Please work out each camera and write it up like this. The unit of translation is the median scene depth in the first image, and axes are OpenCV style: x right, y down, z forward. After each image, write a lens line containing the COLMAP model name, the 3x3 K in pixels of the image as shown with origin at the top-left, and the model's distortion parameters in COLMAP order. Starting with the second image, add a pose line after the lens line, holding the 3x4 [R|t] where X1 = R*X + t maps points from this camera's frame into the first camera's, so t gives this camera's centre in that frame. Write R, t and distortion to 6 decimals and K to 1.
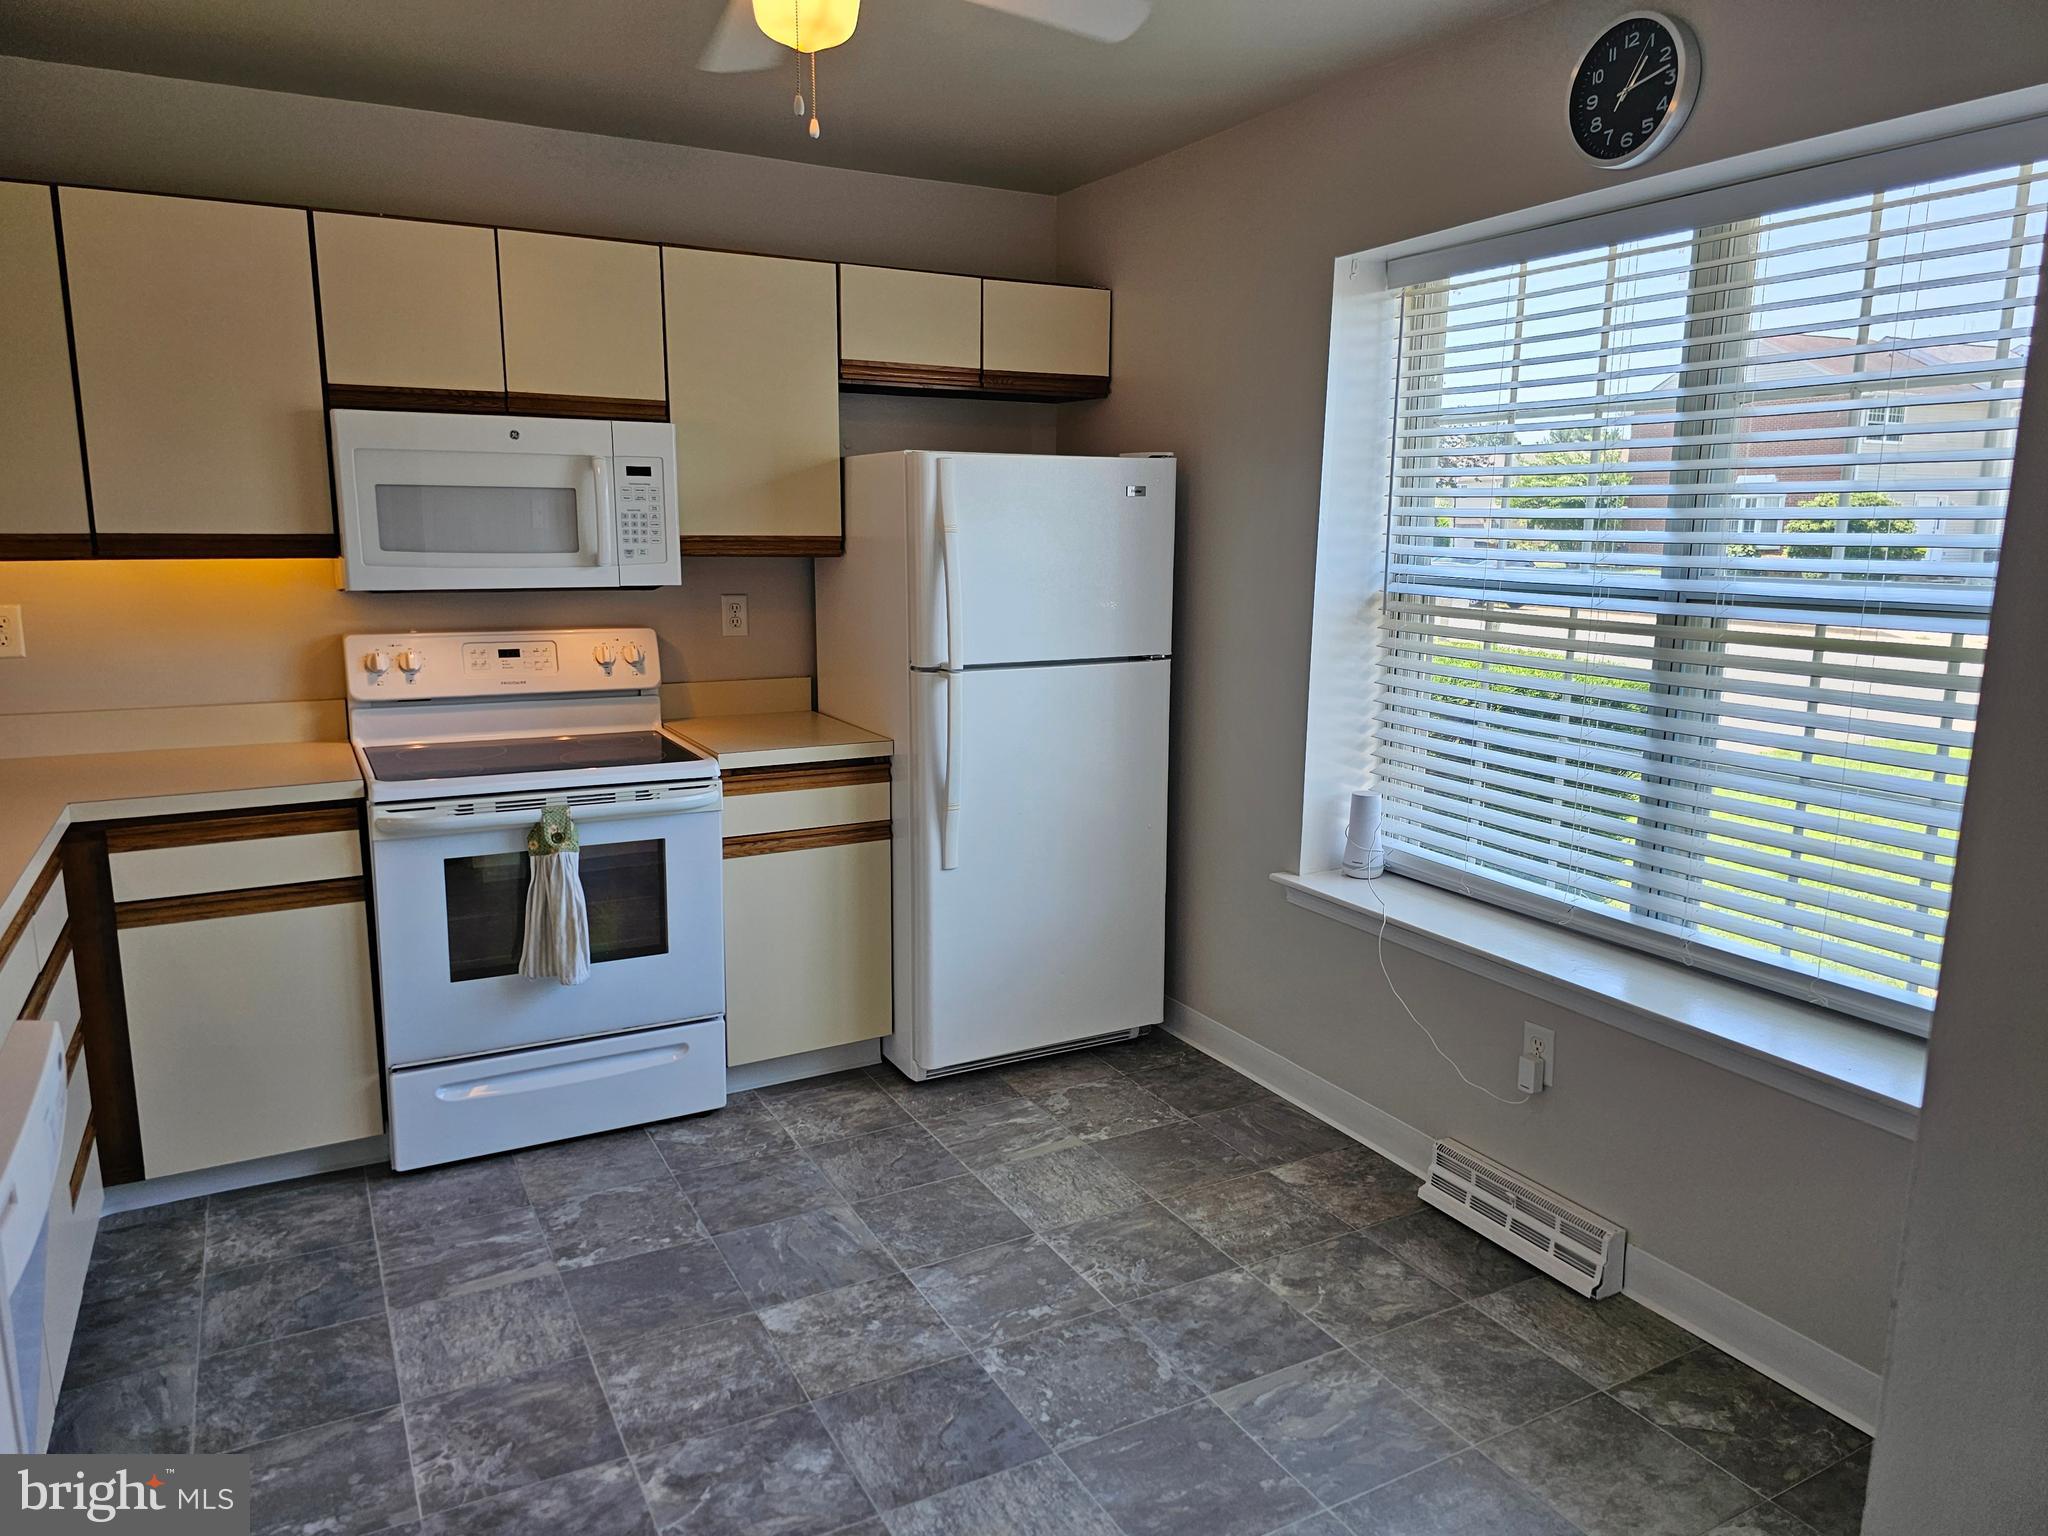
lens RADIAL K [[1370.8, 0, 1024.0], [0, 1370.8, 768.0], [0, 0, 1]] dist [0.082263, -0.080063]
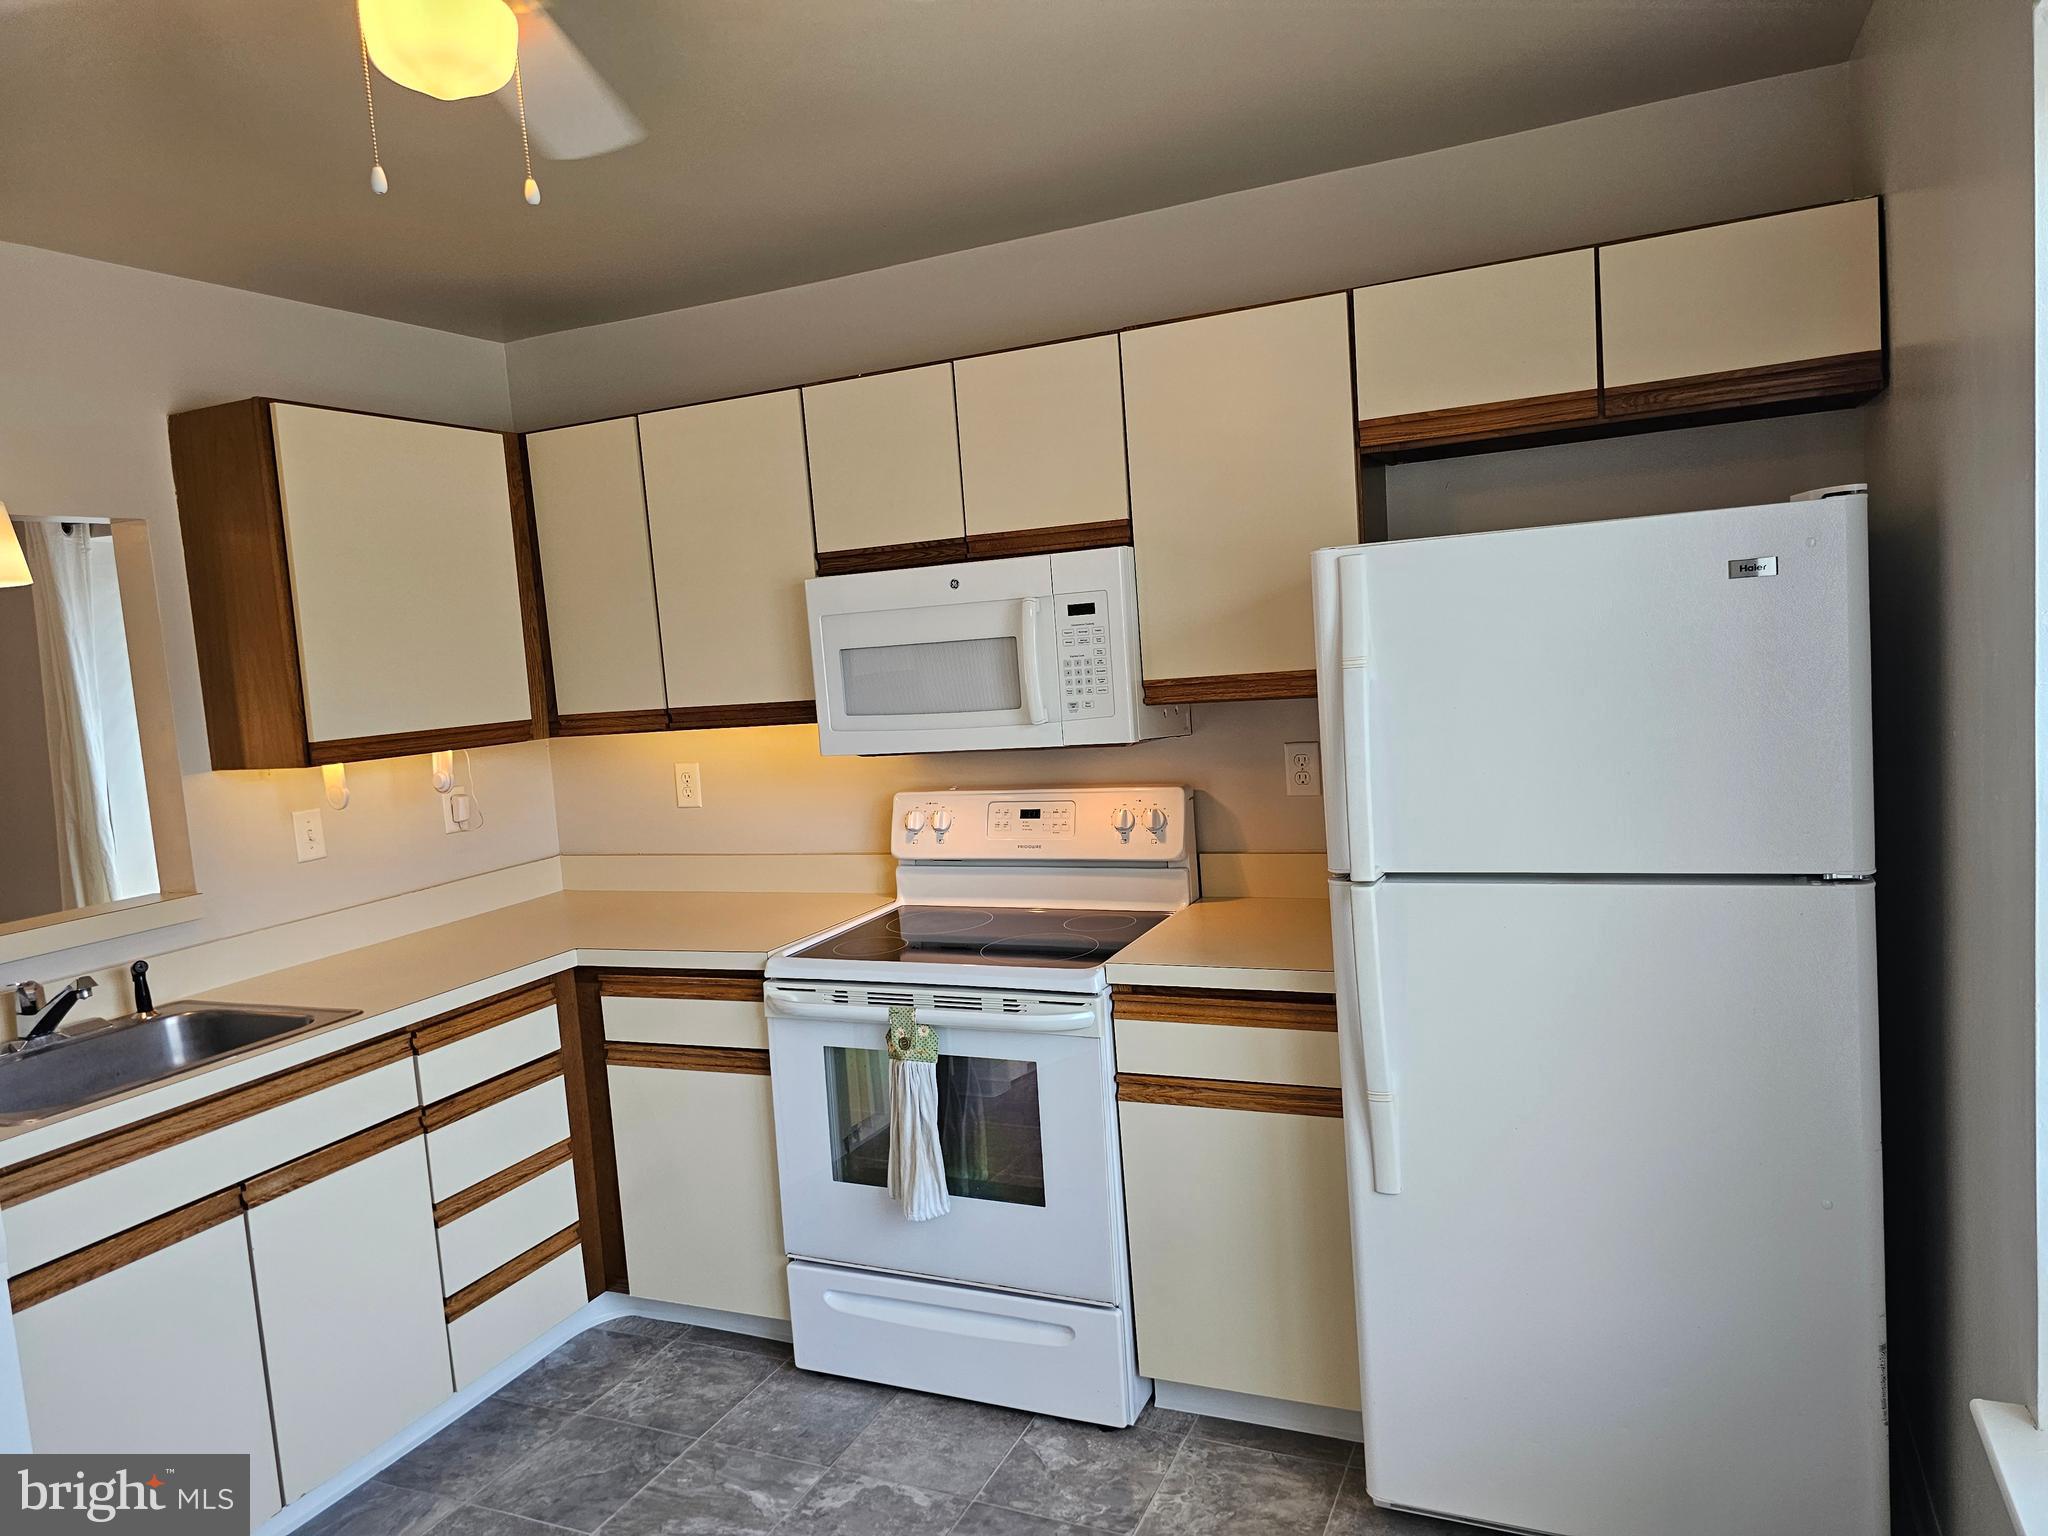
lens RADIAL K [[1370.8, 0, 1024.0], [0, 1370.8, 768.0], [0, 0, 1]] dist [0.082263, -0.080063]
pose [[0.602267, 0.023141, -0.797960, 0.362829], [-0.063470, 0.997804, -0.018967, -0.102192], [0.795768, 0.062070, 0.602412, 0.484930]]
